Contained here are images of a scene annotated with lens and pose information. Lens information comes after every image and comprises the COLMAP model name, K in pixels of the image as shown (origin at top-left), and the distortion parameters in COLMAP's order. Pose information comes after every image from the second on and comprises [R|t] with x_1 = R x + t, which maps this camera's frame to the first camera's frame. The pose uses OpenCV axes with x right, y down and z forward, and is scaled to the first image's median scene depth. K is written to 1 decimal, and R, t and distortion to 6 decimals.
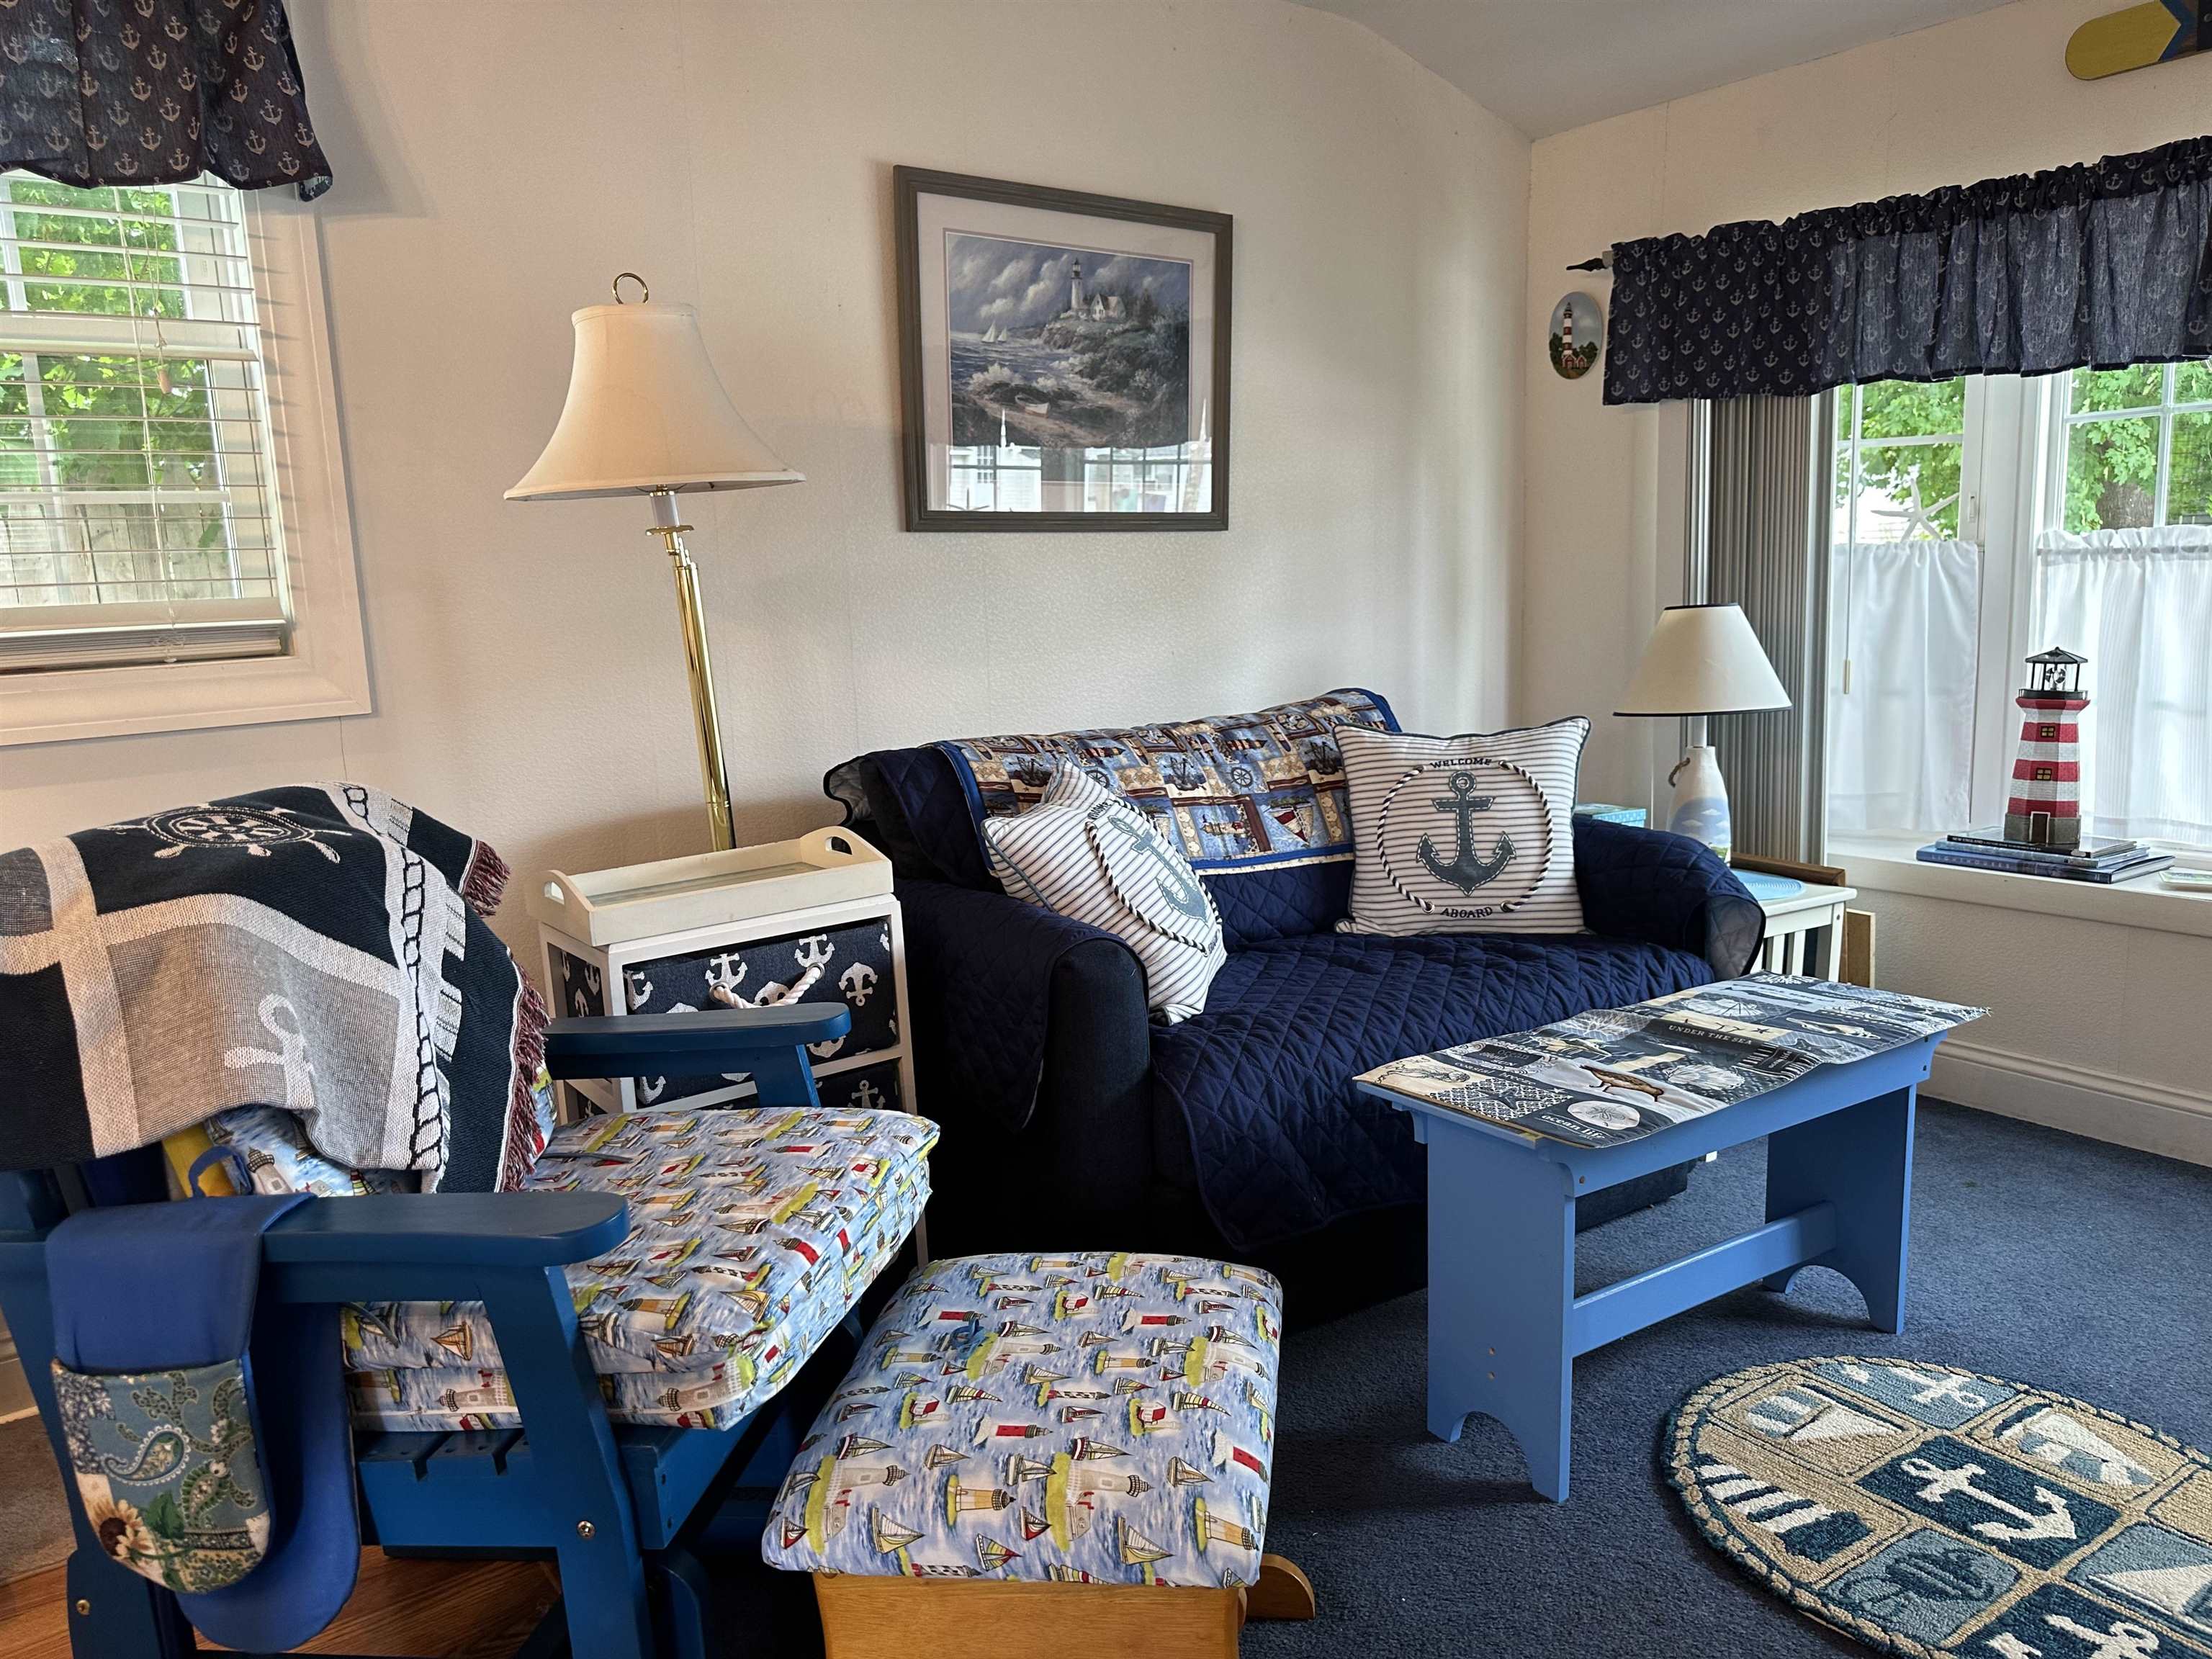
lens RADIAL K [[1551.7, 0, 1103.1], [0, 1551.7, 829.2], [0, 0, 1]] dist [0.076283, -0.102445]
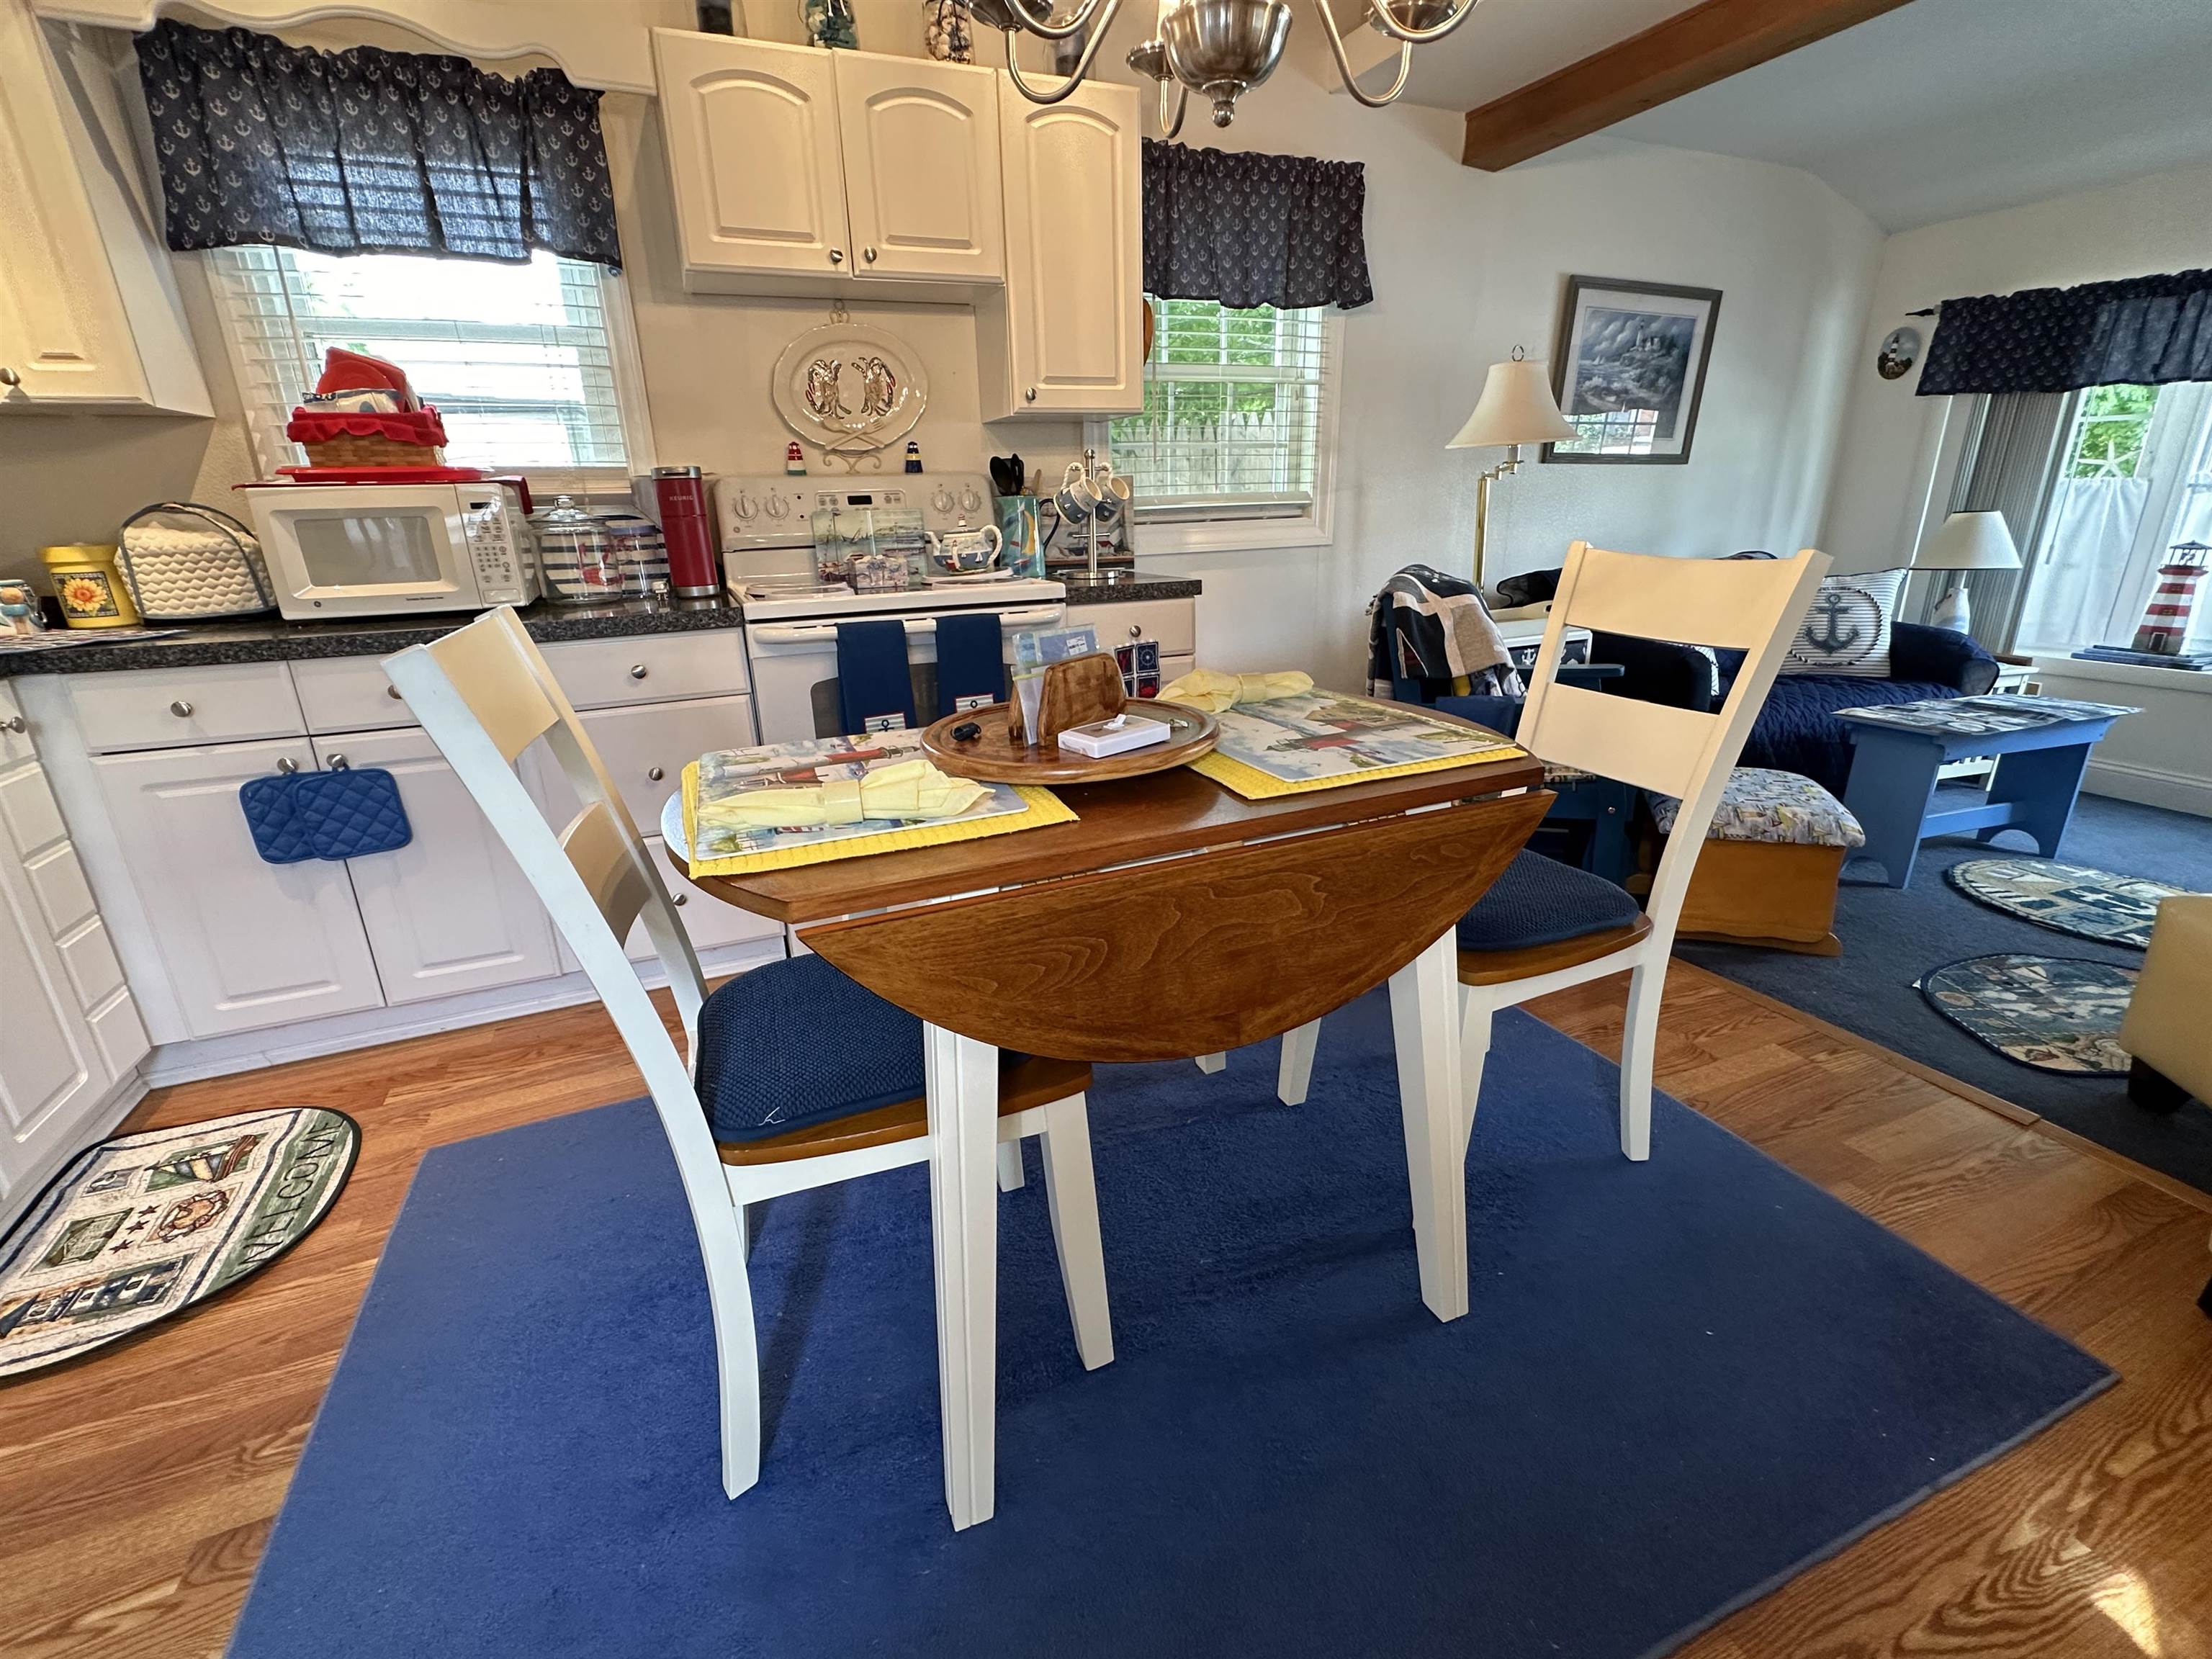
lens RADIAL K [[979.1, 0, 1103.7], [0, 979.1, 836.1], [0, 0, 1]] dist [-0.003767, 0.001474]
pose [[0.974509, 0.088837, -0.206010, -0.367307], [-0.052035, 0.982720, 0.177631, 0.087798], [0.218231, -0.162384, 0.962293, -0.425174]]
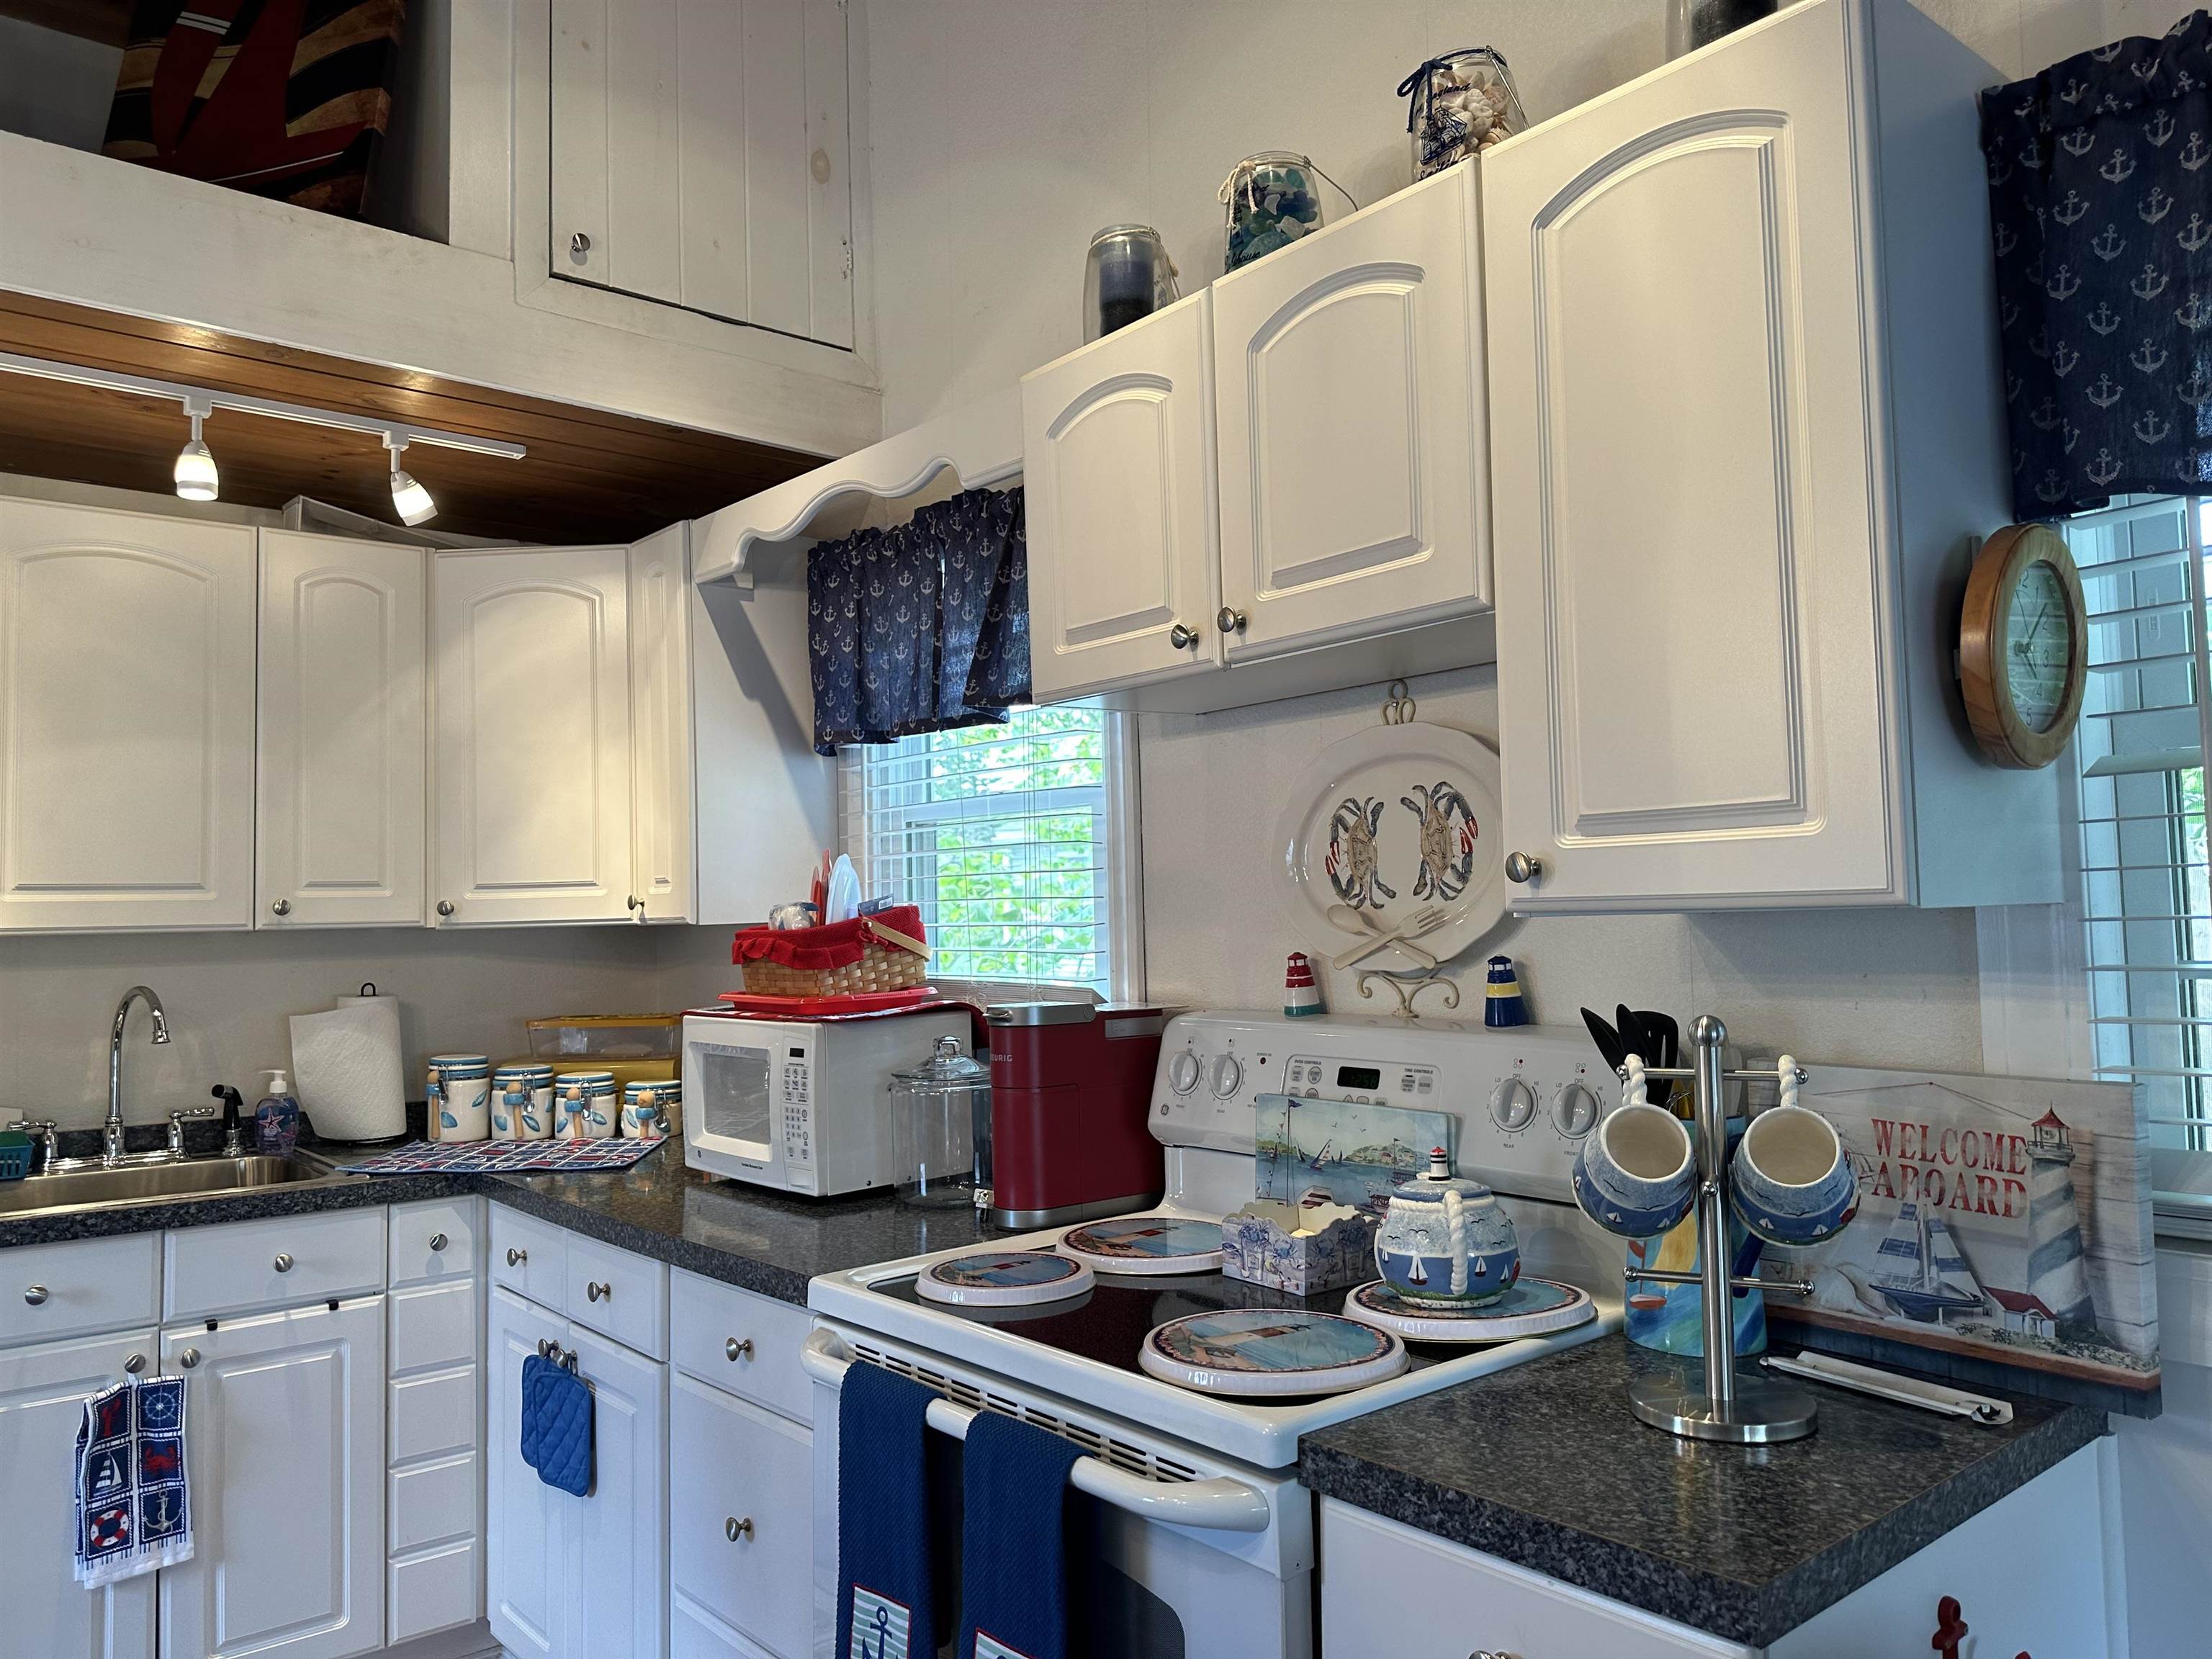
lens RADIAL K [[1551.7, 0, 1092.8], [0, 1551.7, 819.2], [0, 0, 1]] dist [0.076283, -0.102445]
pose [[0.063746, -0.018889, -0.997787, -0.151780], [-0.146184, 0.988859, -0.028059, -0.120051], [0.987201, 0.147650, 0.060275, 0.288070]]
